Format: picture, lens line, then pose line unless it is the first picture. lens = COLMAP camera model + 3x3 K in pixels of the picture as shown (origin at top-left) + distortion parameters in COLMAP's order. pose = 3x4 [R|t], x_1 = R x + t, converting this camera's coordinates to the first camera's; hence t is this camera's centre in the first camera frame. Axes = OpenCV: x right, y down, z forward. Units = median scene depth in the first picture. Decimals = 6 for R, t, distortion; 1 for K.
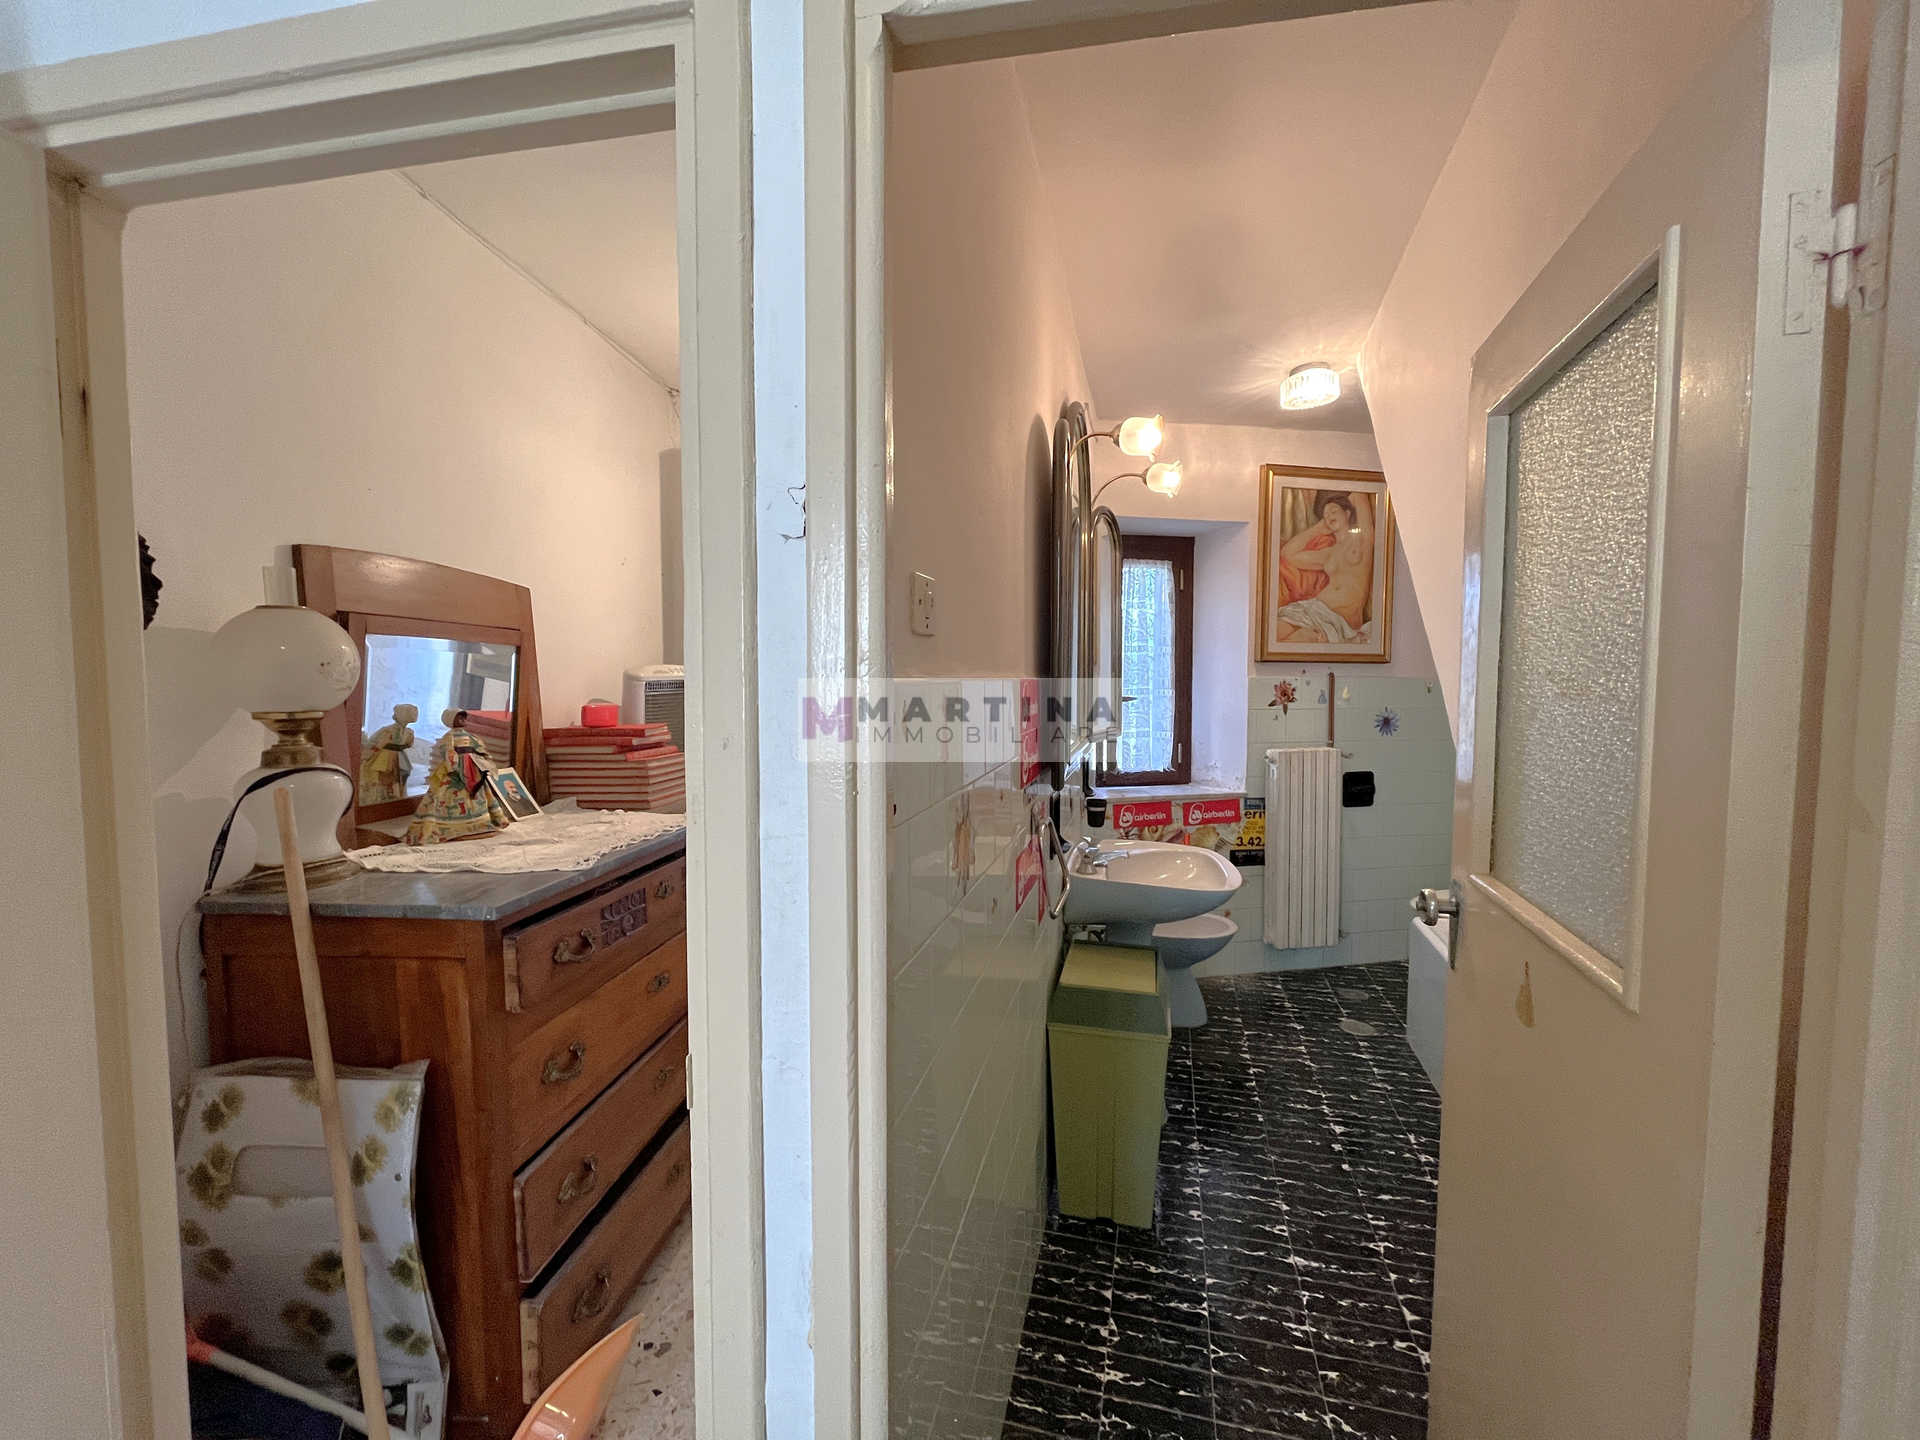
lens RADIAL K [[773.7, 0, 961.8], [0, 773.7, 720.4], [0, 0, 1]] dist [-0.003049, 0.000435]
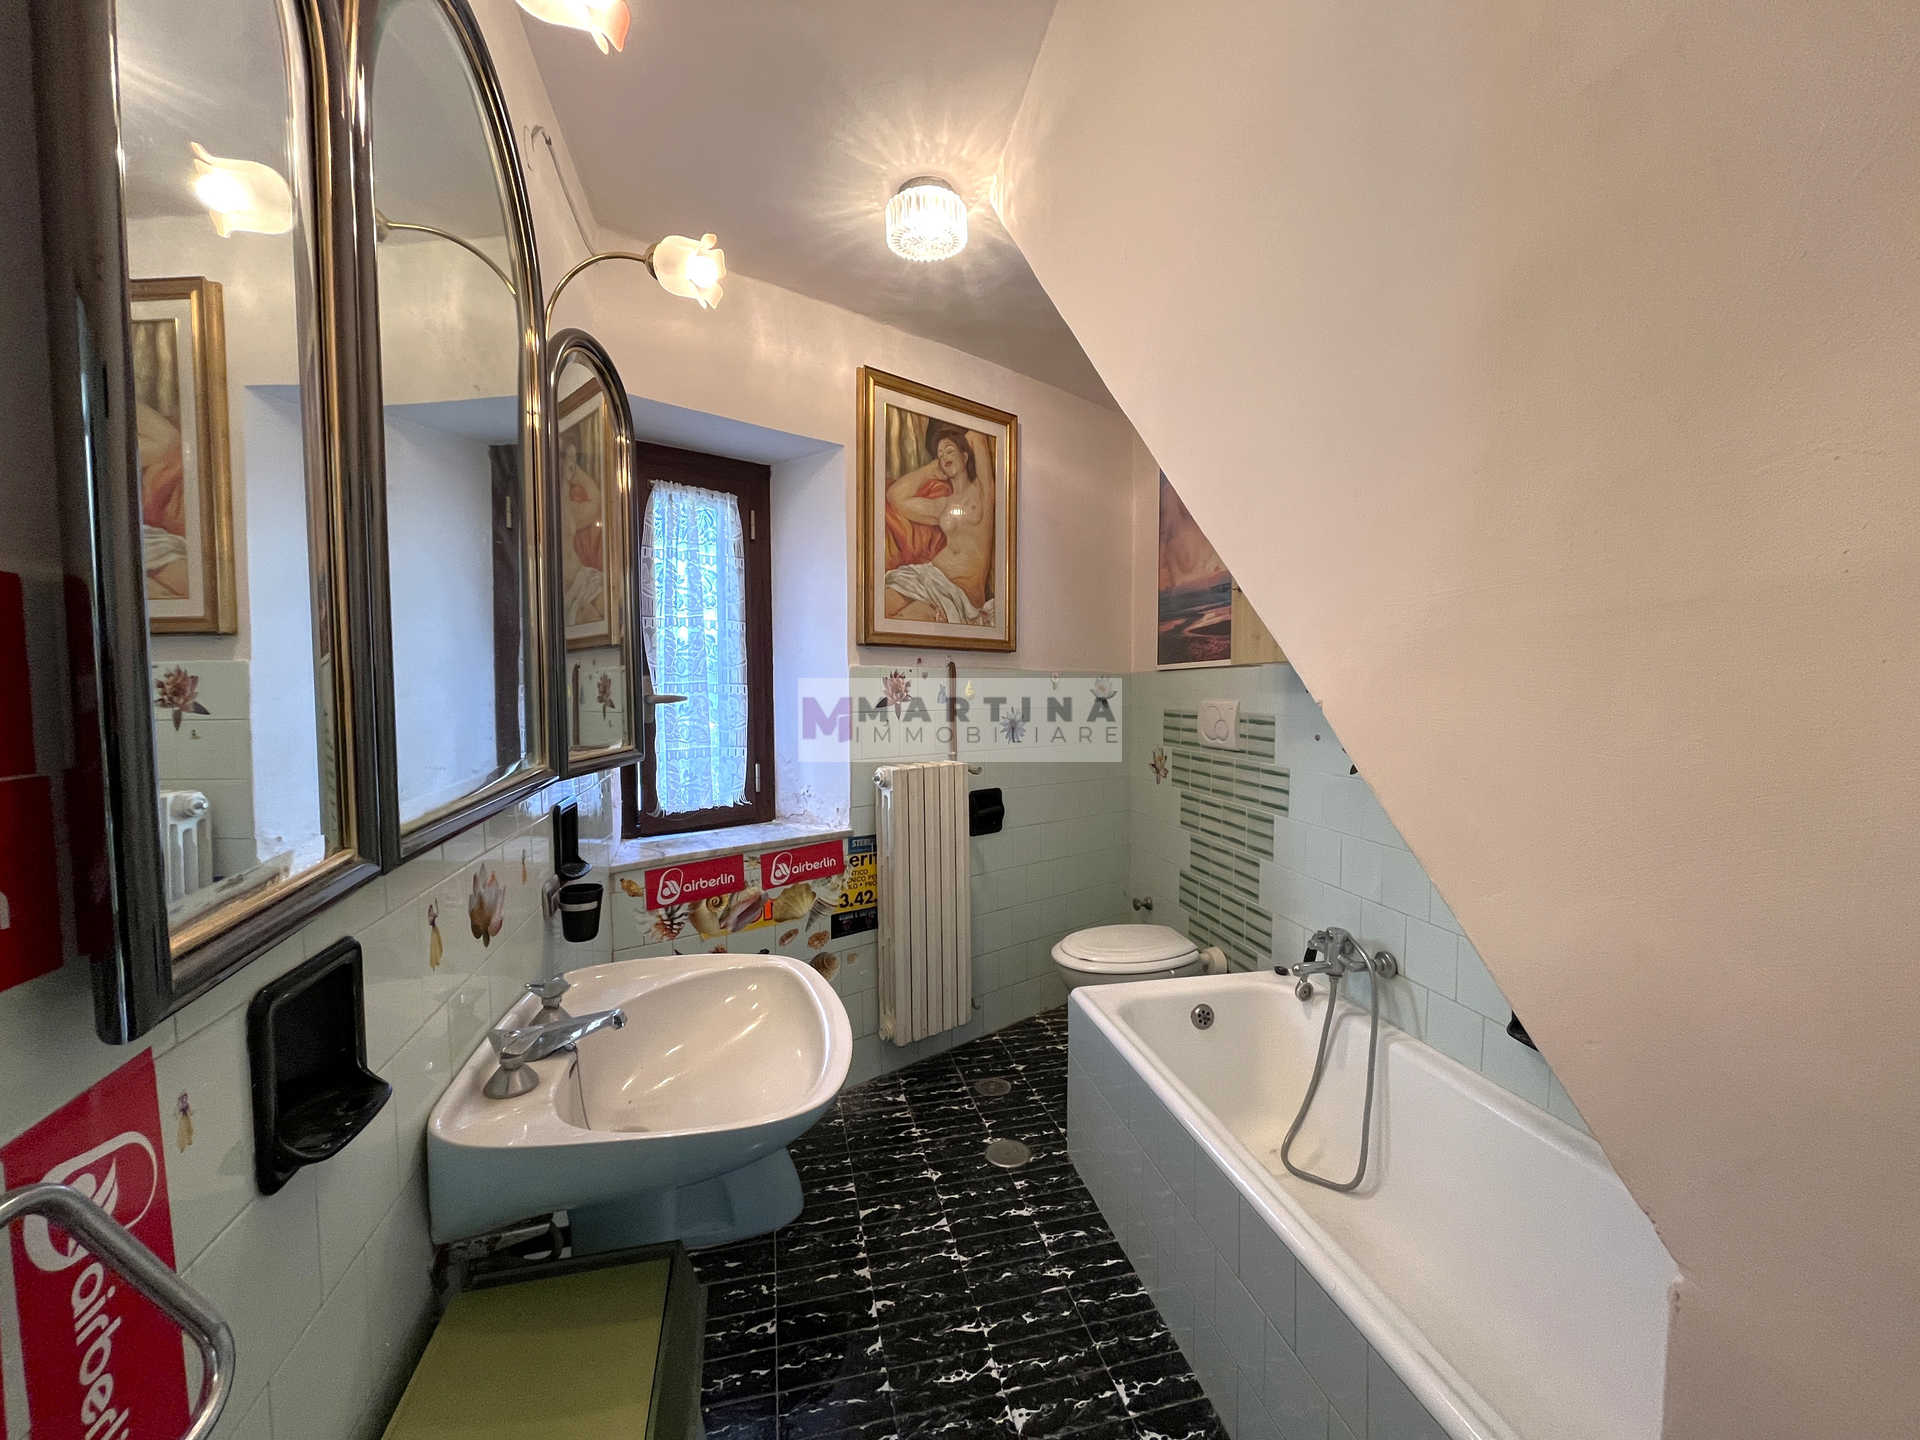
lens RADIAL K [[773.7, 0, 962.1], [0, 773.7, 723.2], [0, 0, 1]] dist [-0.003049, 0.000435]
pose [[0.876217, -0.023860, 0.481325, 0.120157], [0.027763, 0.999614, -0.000988, -0.000464], [-0.481116, 0.014228, 0.876542, 0.333634]]
